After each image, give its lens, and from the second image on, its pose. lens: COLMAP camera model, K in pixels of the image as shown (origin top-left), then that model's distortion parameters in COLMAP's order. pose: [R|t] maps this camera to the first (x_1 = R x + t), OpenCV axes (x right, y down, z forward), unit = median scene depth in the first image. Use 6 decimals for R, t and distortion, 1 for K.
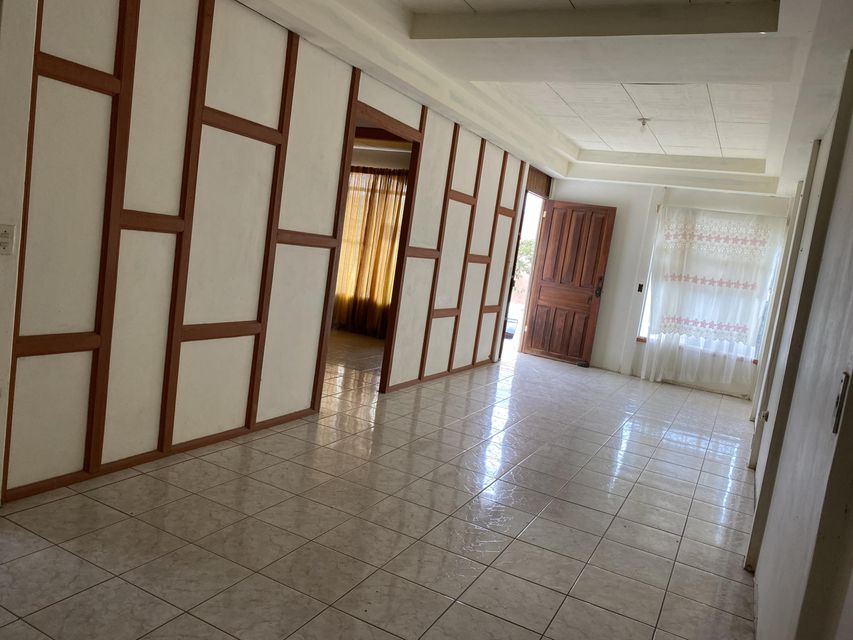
lens RADIAL K [[649.6, 0, 421.1], [0, 649.6, 319.4], [0, 0, 1]] dist [0.023151, -0.011162]
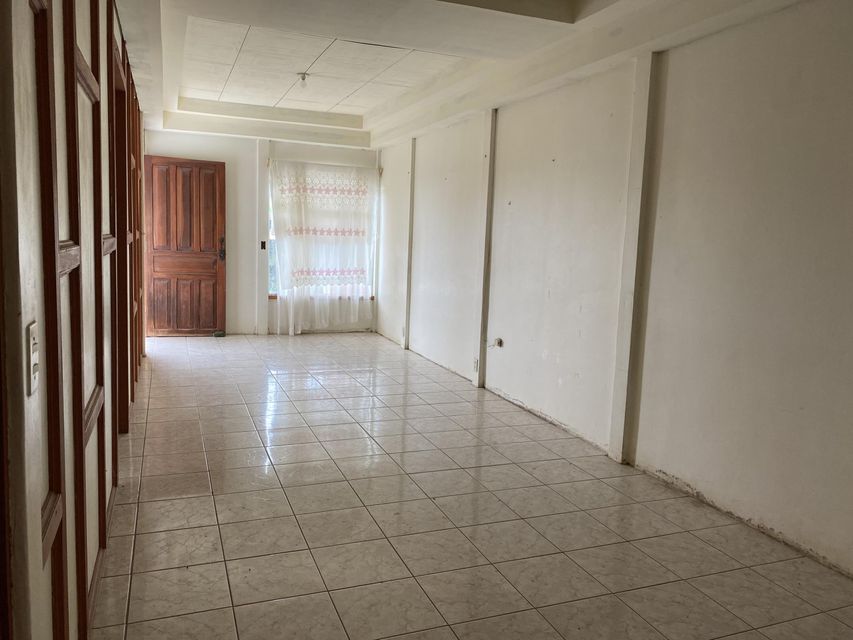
lens RADIAL K [[649.6, 0, 421.1], [0, 649.6, 319.4], [0, 0, 1]] dist [0.023151, -0.011162]
pose [[0.661952, -0.204922, 0.720990, -0.241444], [0.139465, 0.978778, 0.150147, -0.054241], [-0.736457, 0.001162, 0.676483, 0.165546]]
